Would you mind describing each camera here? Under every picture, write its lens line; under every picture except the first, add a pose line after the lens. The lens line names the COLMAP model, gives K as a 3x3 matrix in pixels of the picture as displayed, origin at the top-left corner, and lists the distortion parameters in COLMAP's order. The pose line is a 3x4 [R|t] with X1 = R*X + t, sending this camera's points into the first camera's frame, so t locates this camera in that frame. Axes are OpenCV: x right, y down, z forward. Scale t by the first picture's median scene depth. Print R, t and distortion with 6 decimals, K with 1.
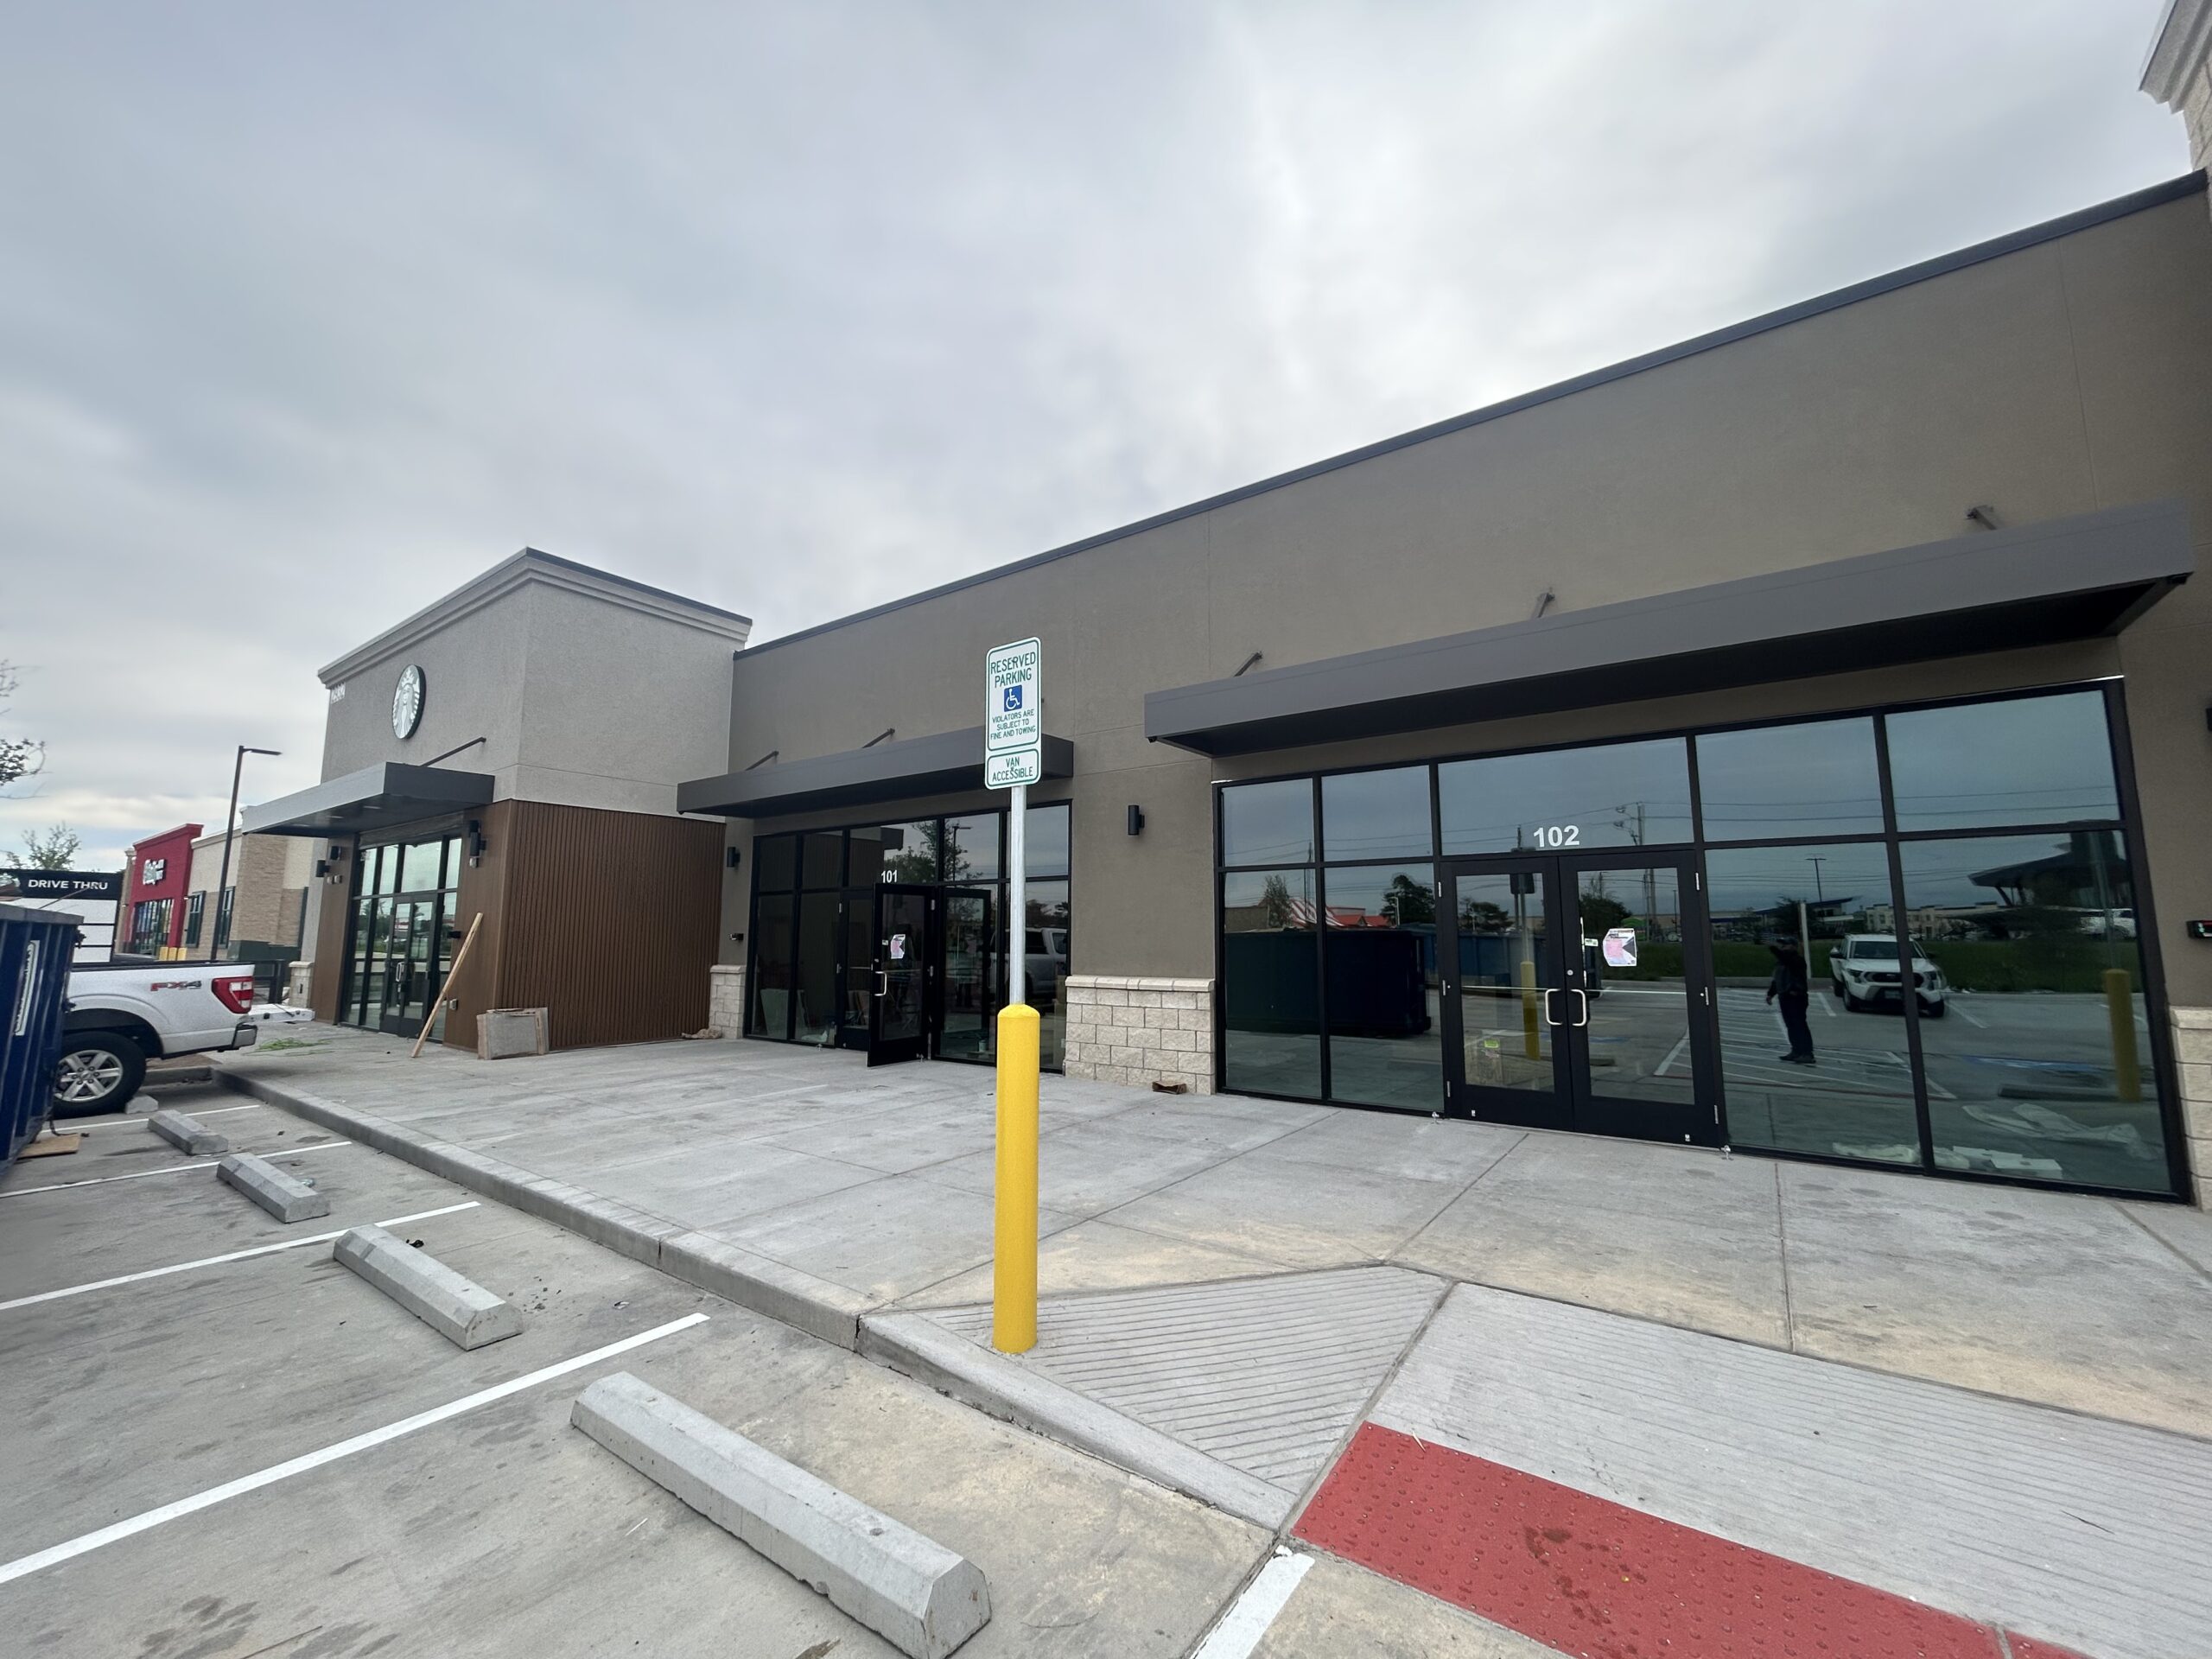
lens RADIAL K [[894.9, 0, 1101.2], [0, 894.9, 827.6], [0, 0, 1]] dist [0.003636, 0.000687]
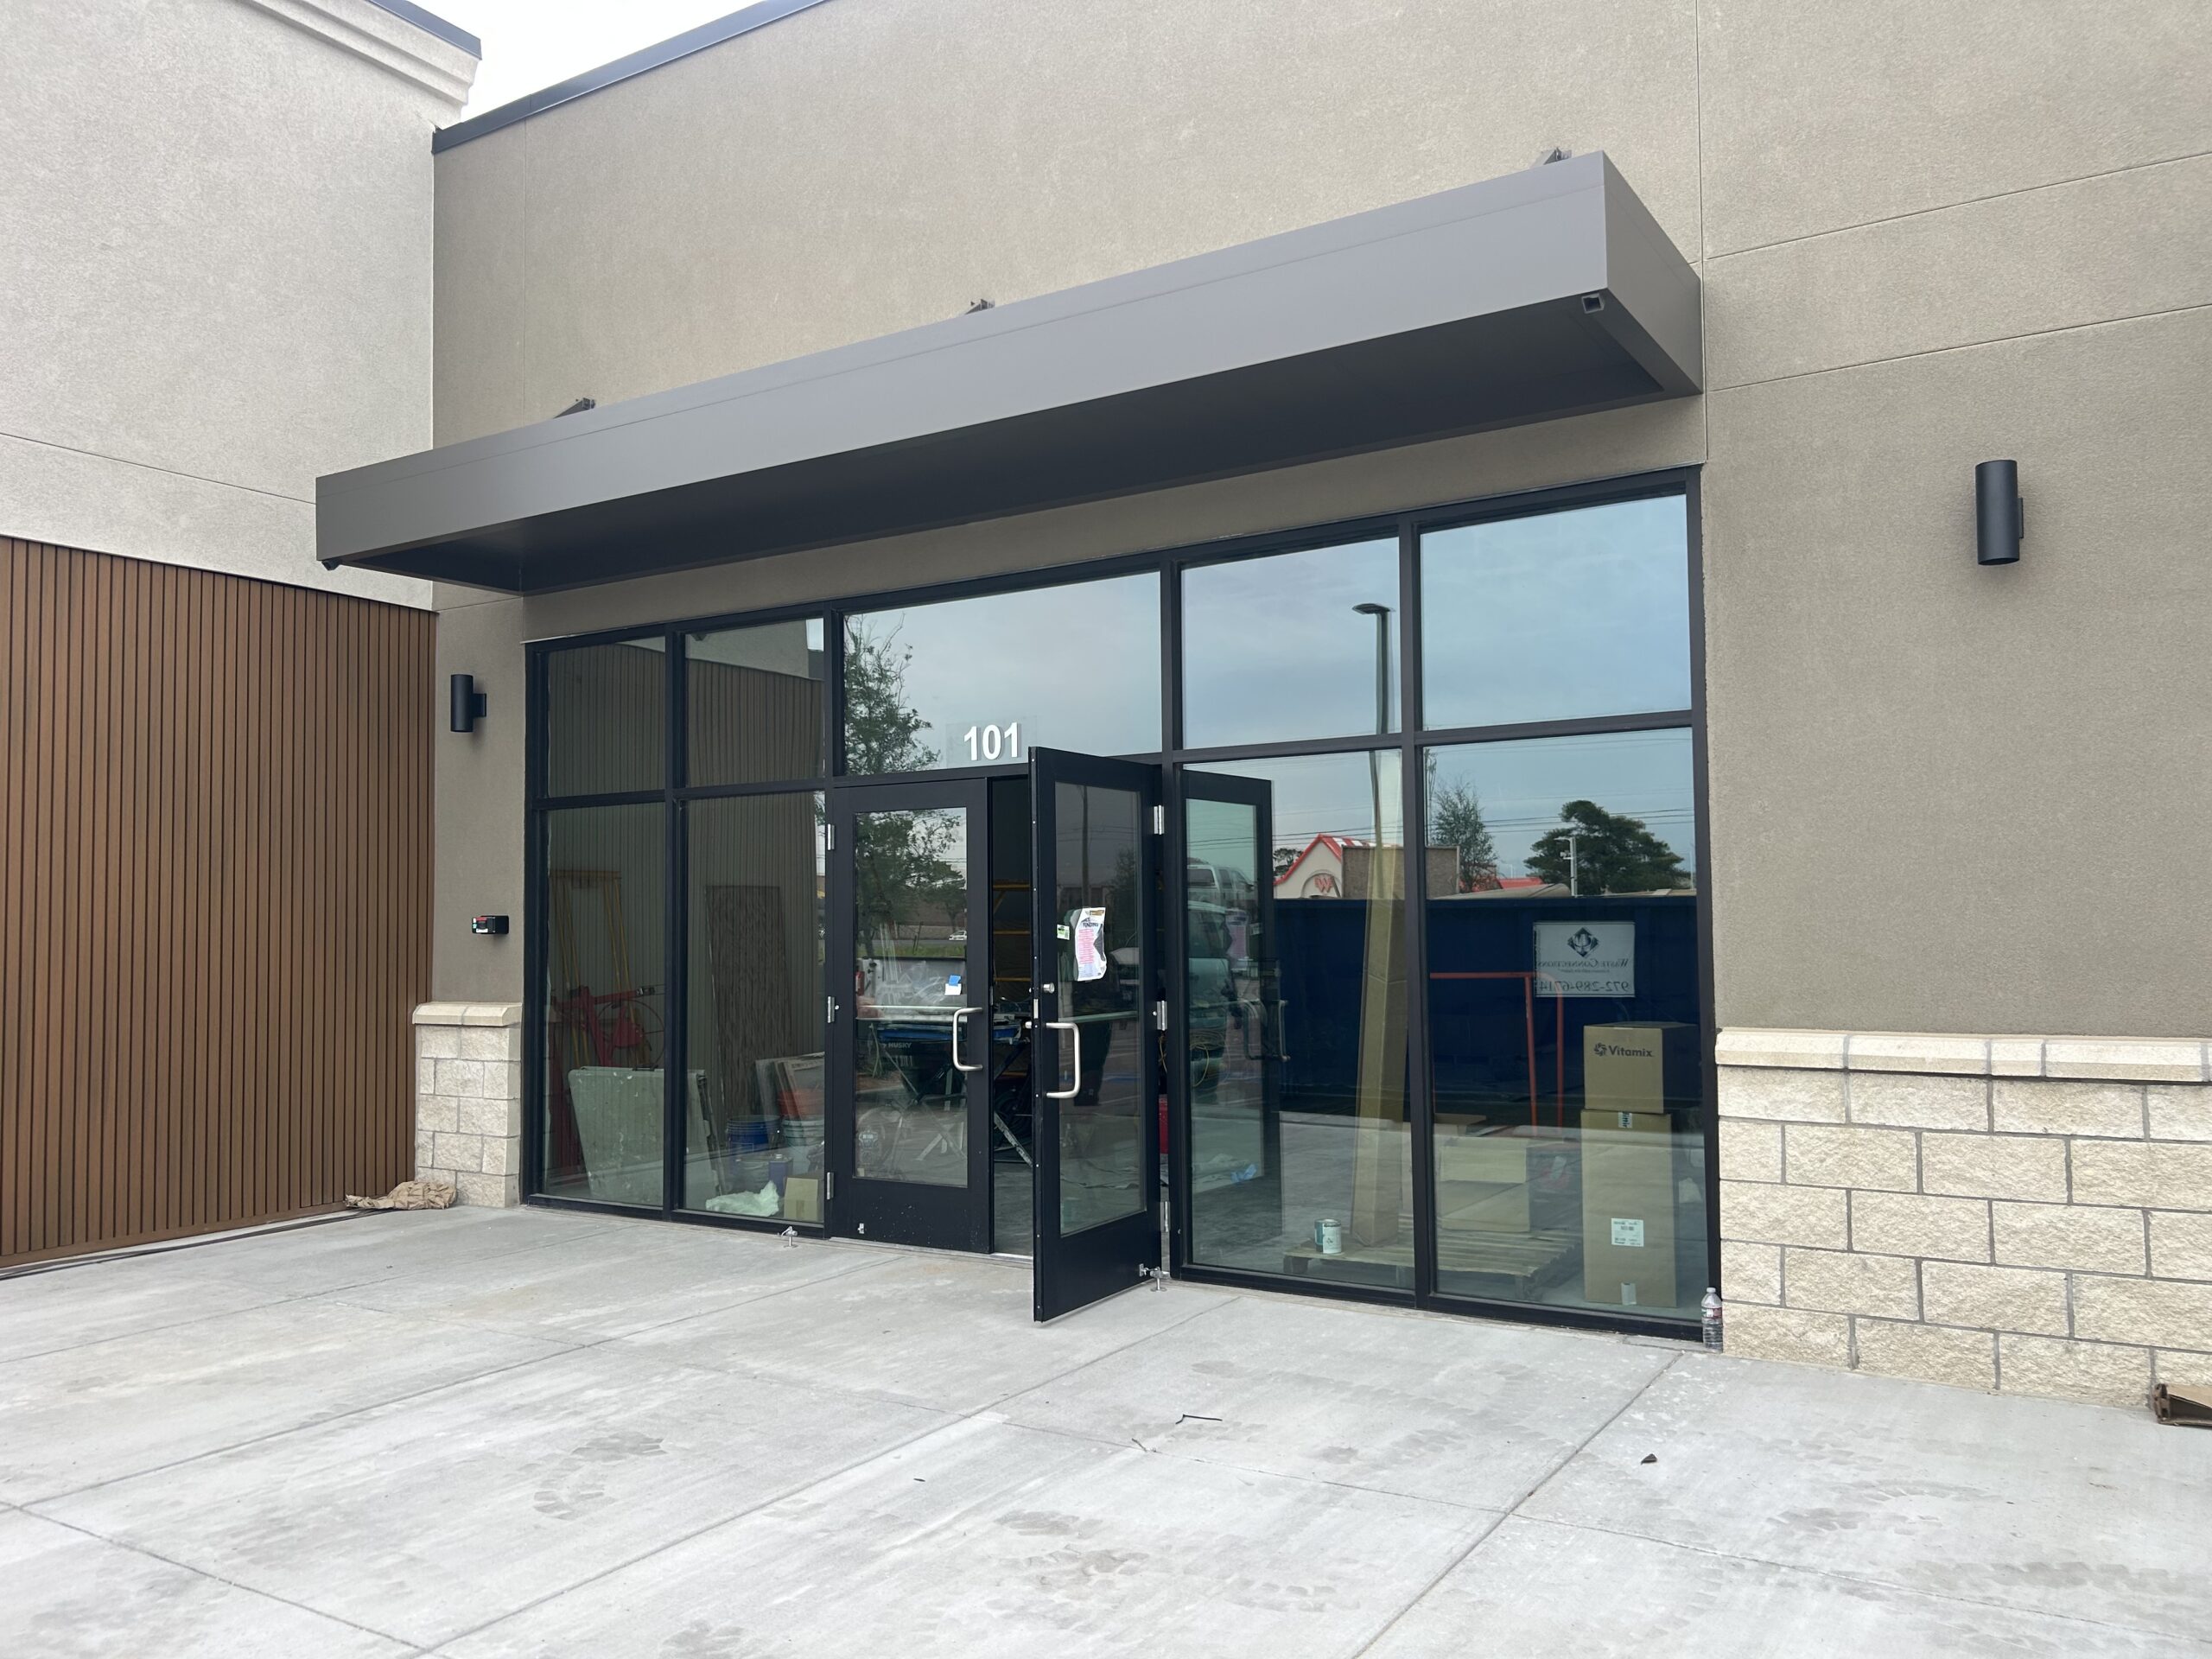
lens RADIAL K [[1685.1, 0, 1103.2], [0, 1685.1, 833.5], [0, 0, 1]] dist [0.060400, -0.061131]
pose [[0.997635, -0.008105, 0.068258, -0.221775], [0.003462, 0.997688, 0.067869, 0.043219], [-0.068650, -0.067472, 0.995357, 0.330540]]
